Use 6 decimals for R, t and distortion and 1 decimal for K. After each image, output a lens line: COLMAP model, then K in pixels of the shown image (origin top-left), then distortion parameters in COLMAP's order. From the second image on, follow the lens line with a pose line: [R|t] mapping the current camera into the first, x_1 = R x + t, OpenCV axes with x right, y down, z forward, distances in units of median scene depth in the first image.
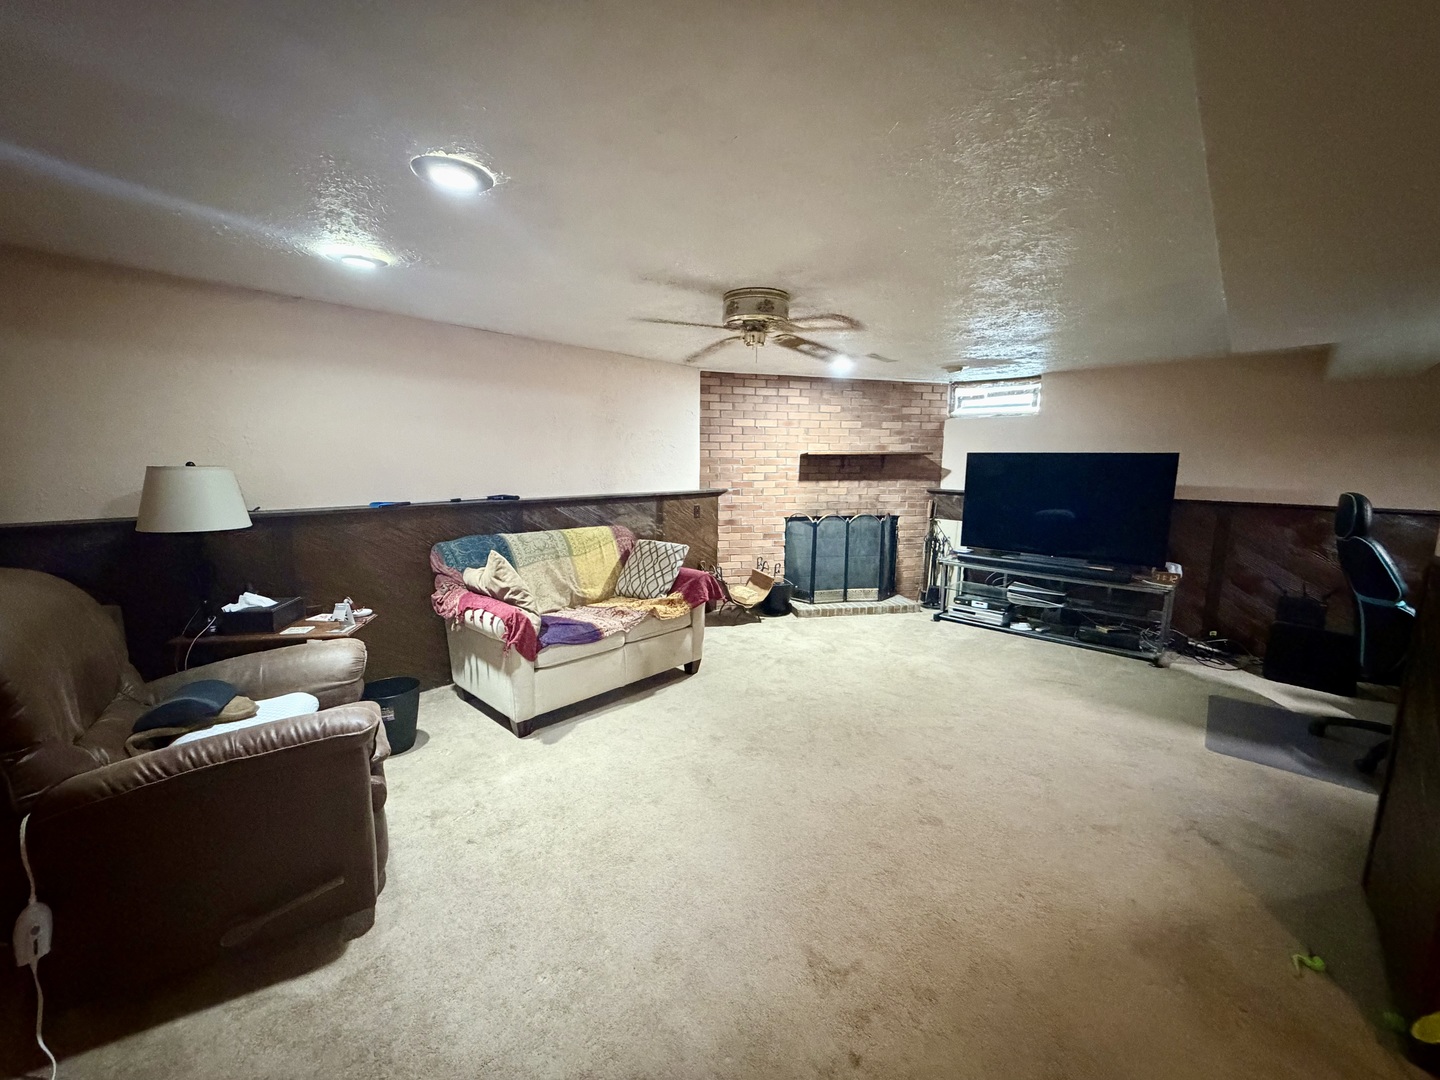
lens RADIAL K [[571.9, 0, 718.9], [0, 571.9, 544.0], [0, 0, 1]] dist [-0.002679, -0.000245]
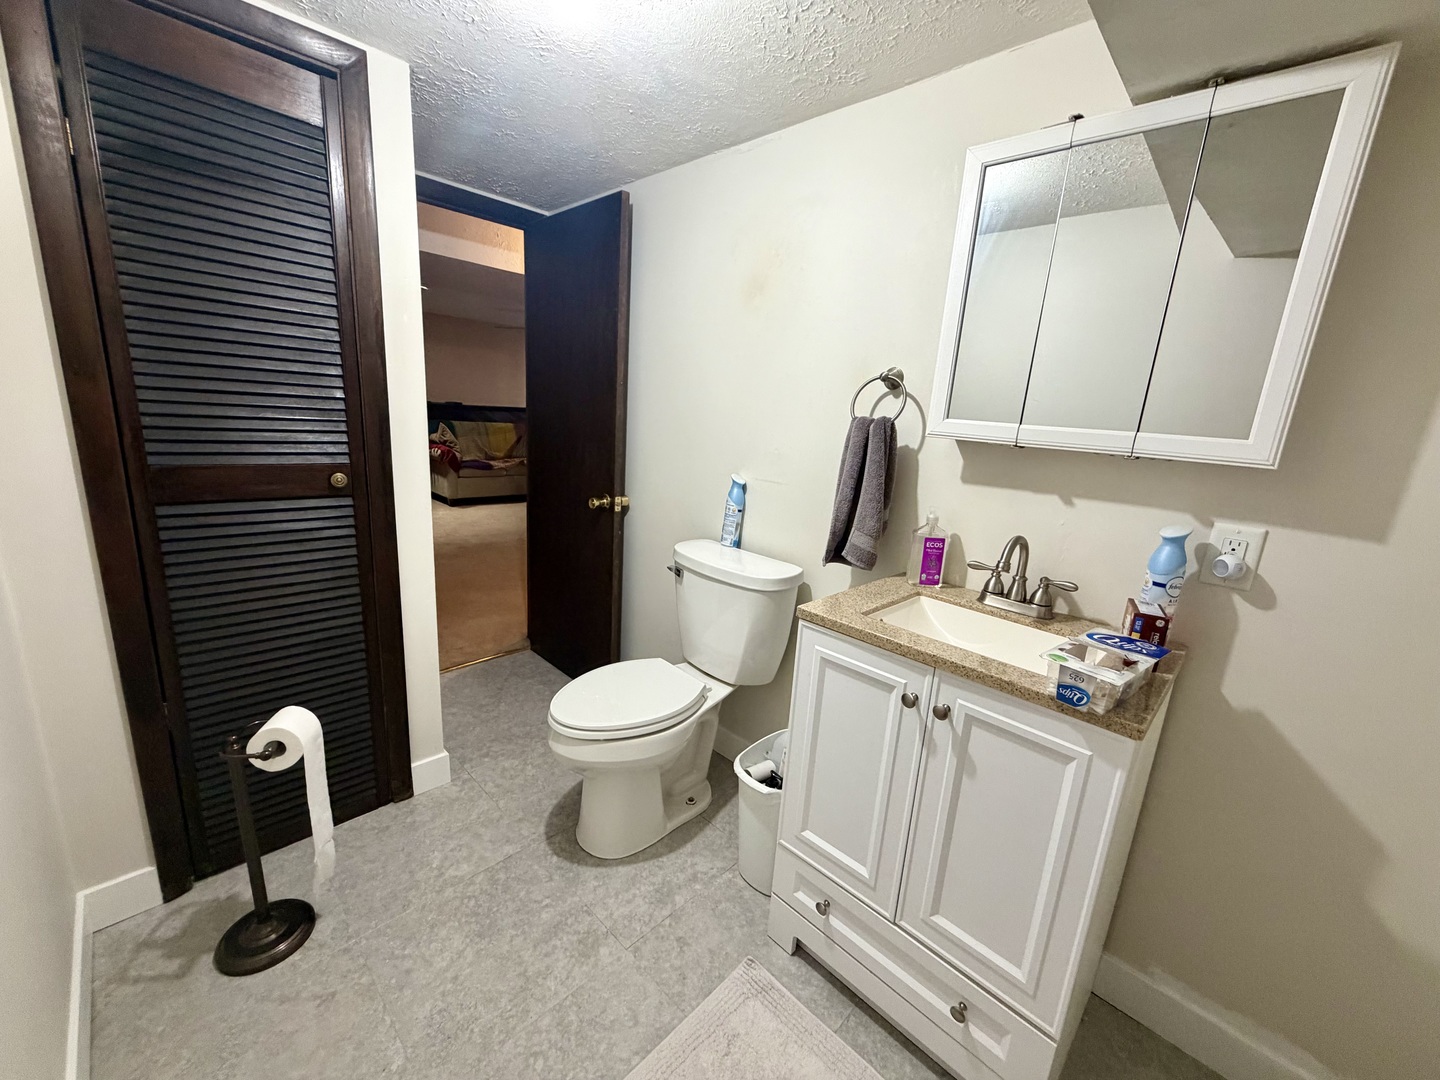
lens RADIAL K [[571.9, 0, 721.1], [0, 571.9, 540.8], [0, 0, 1]] dist [-0.002679, -0.000245]
pose [[0.998013, 0.059845, -0.019700, 0.642759], [-0.057905, 0.994476, 0.087547, 0.172873], [0.024830, -0.086232, 0.995966, -1.040517]]
